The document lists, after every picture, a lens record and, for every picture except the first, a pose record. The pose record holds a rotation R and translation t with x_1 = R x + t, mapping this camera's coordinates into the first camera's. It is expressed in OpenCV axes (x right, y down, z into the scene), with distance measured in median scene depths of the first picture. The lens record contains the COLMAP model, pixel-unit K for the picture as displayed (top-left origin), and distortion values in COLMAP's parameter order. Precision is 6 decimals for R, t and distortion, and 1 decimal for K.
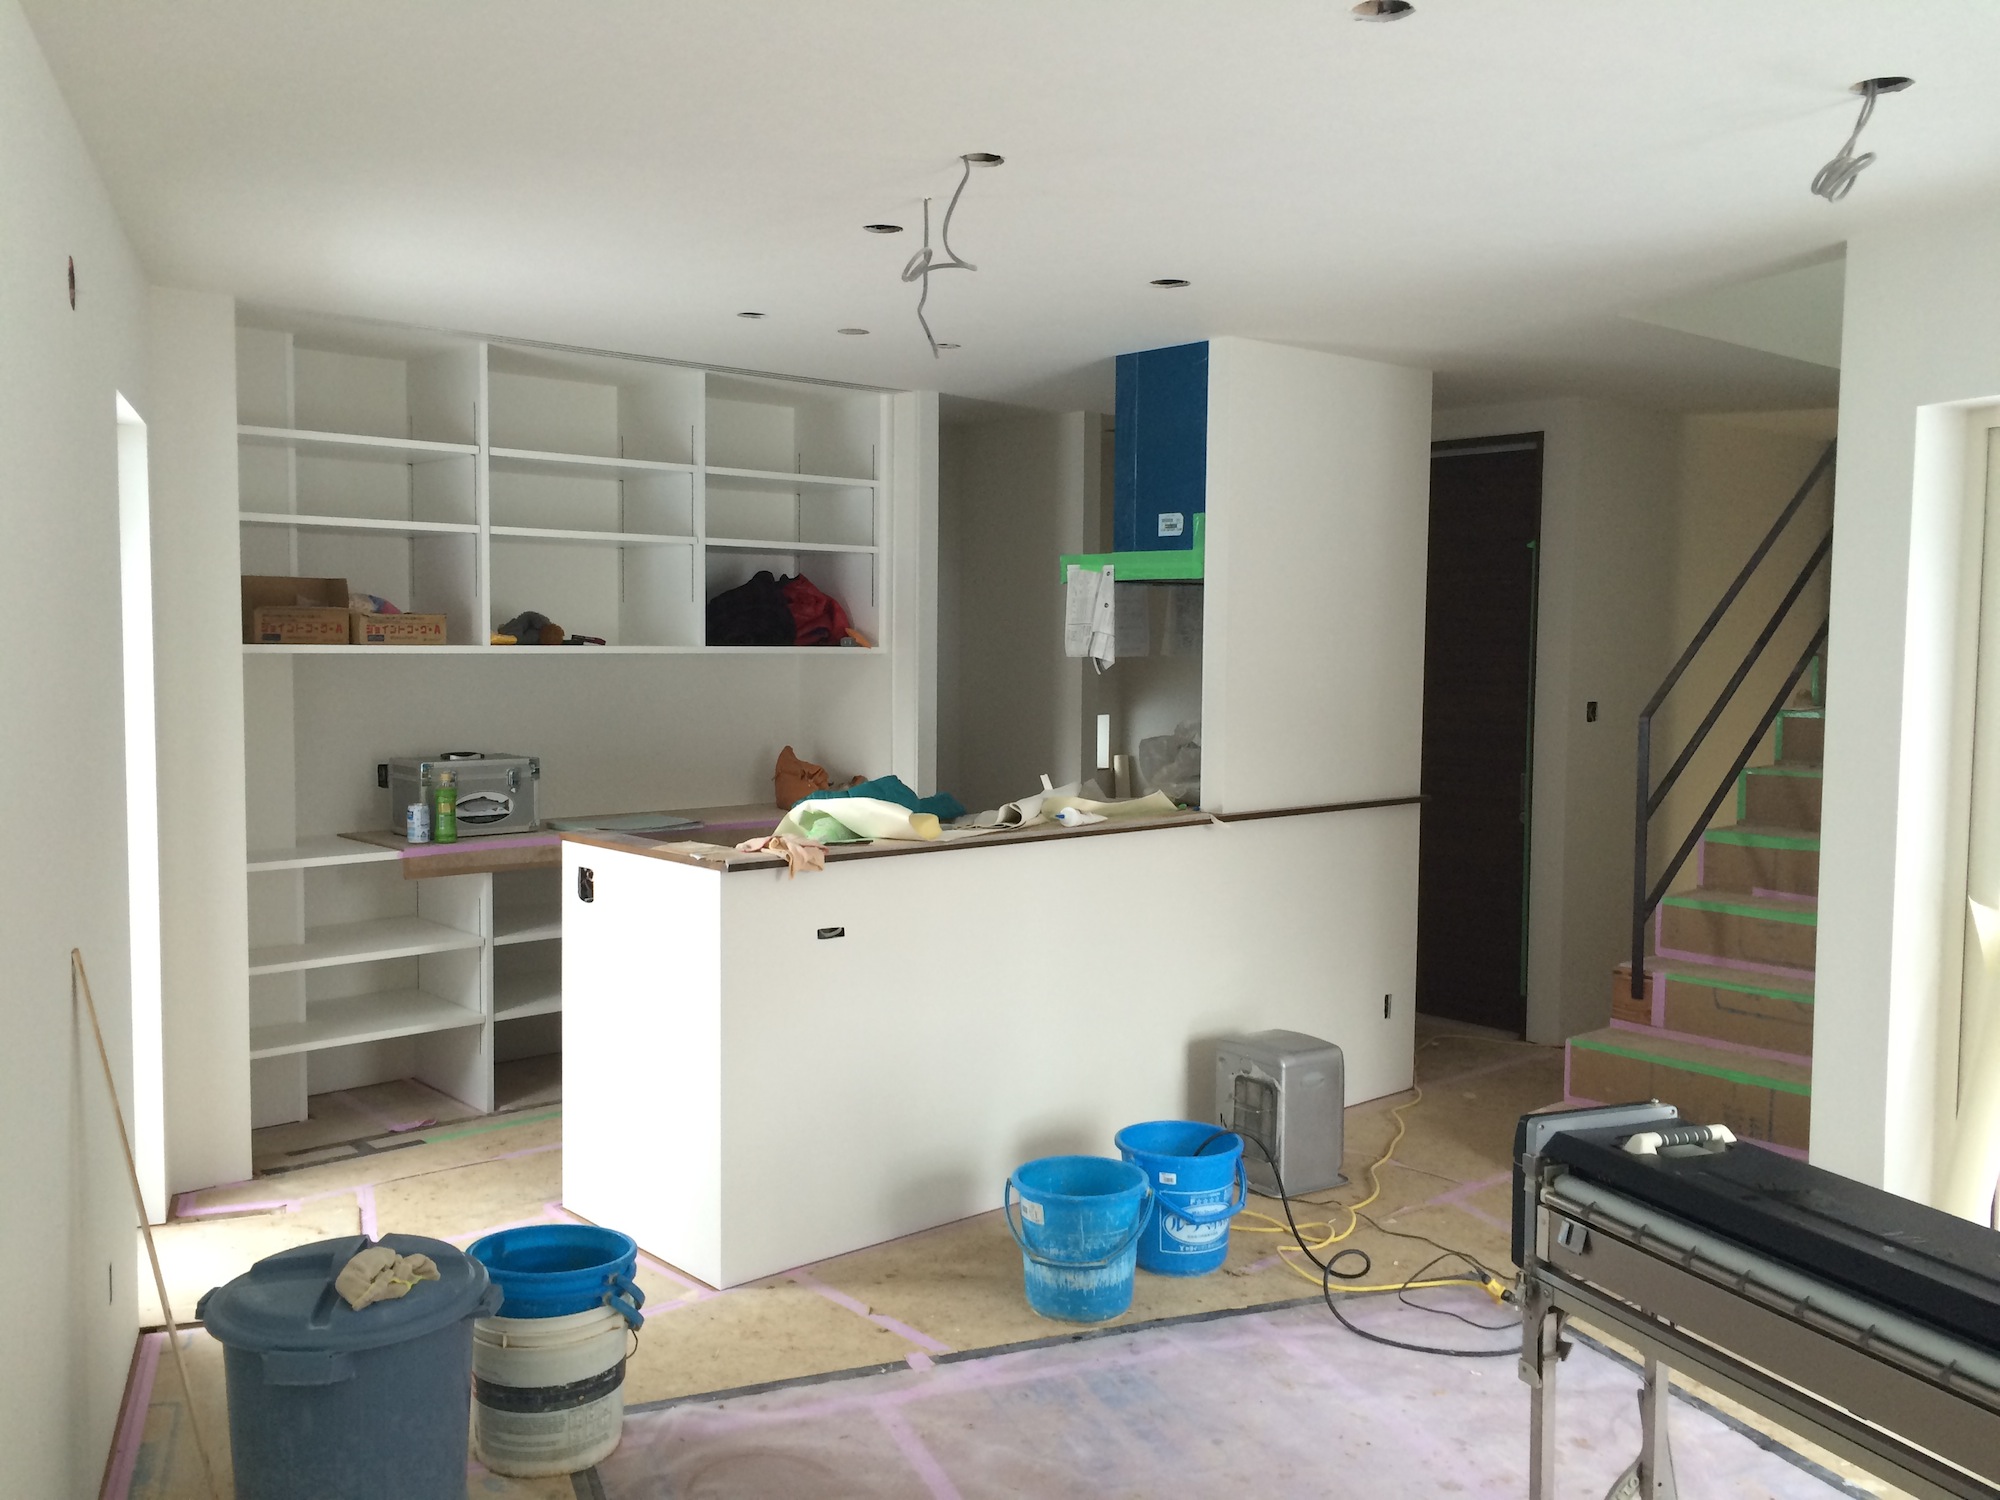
lens RADIAL K [[1714.5, 0, 1000.0], [0, 1714.5, 750.0], [0, 0, 1]] dist [0.093069, -0.108242]
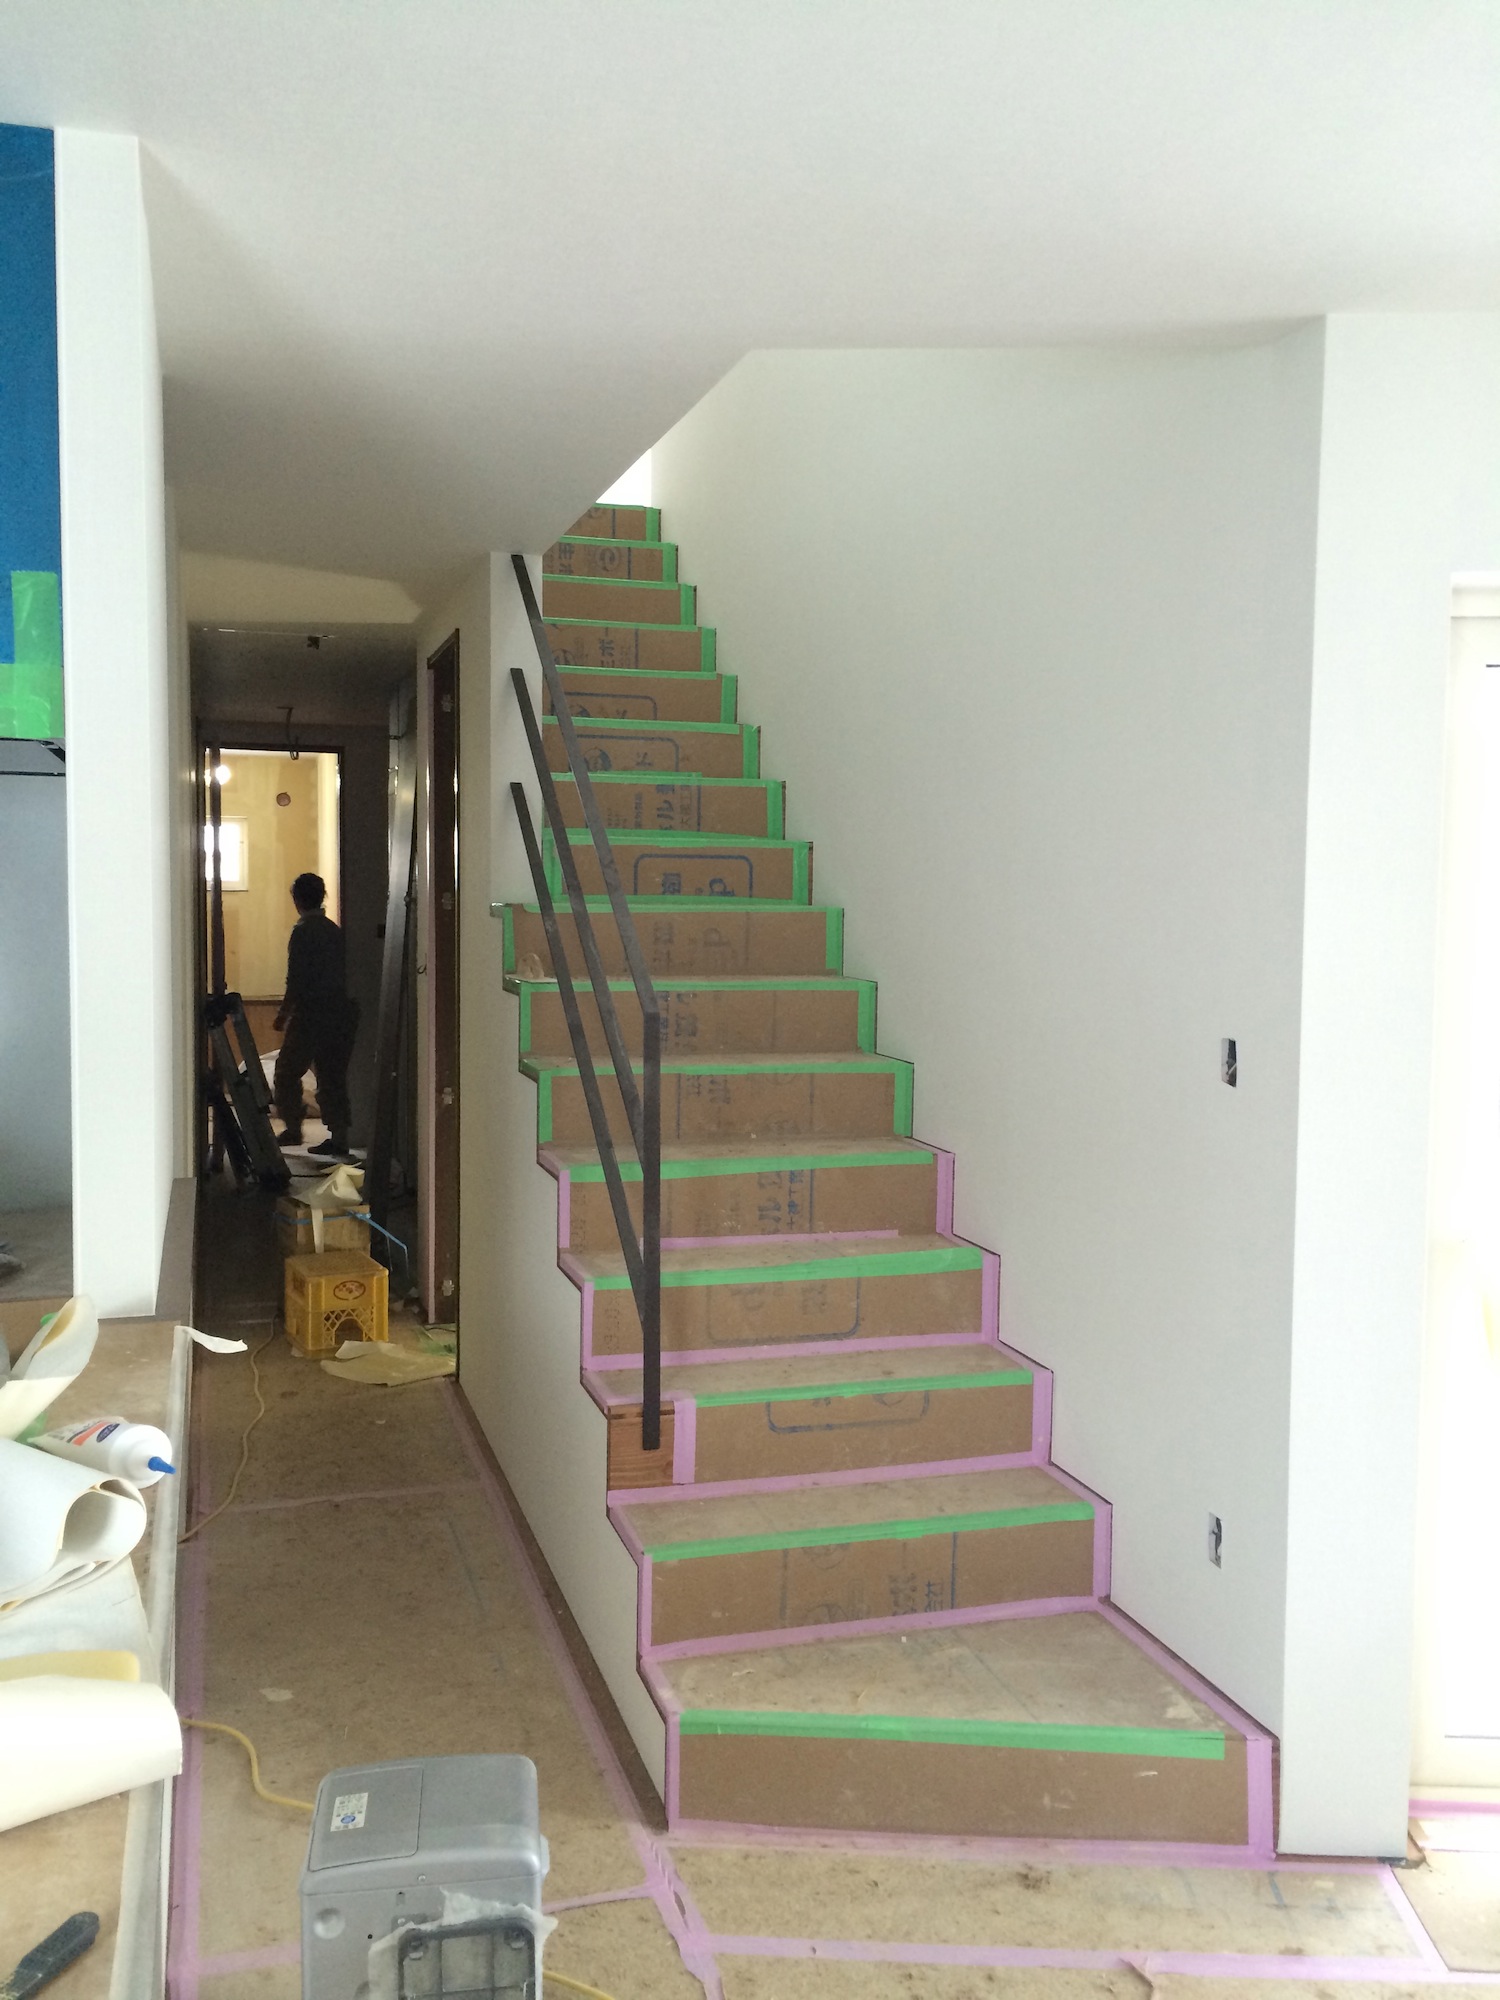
lens RADIAL K [[1714.5, 0, 763.1], [0, 1714.5, 1005.6], [0, 0, 1]] dist [0.093069, -0.108242]
pose [[0.422131, -0.067952, 0.903984, -0.185678], [0.056290, 0.997227, 0.048675, -0.050302], [-0.904785, 0.030338, 0.424786, 0.704821]]
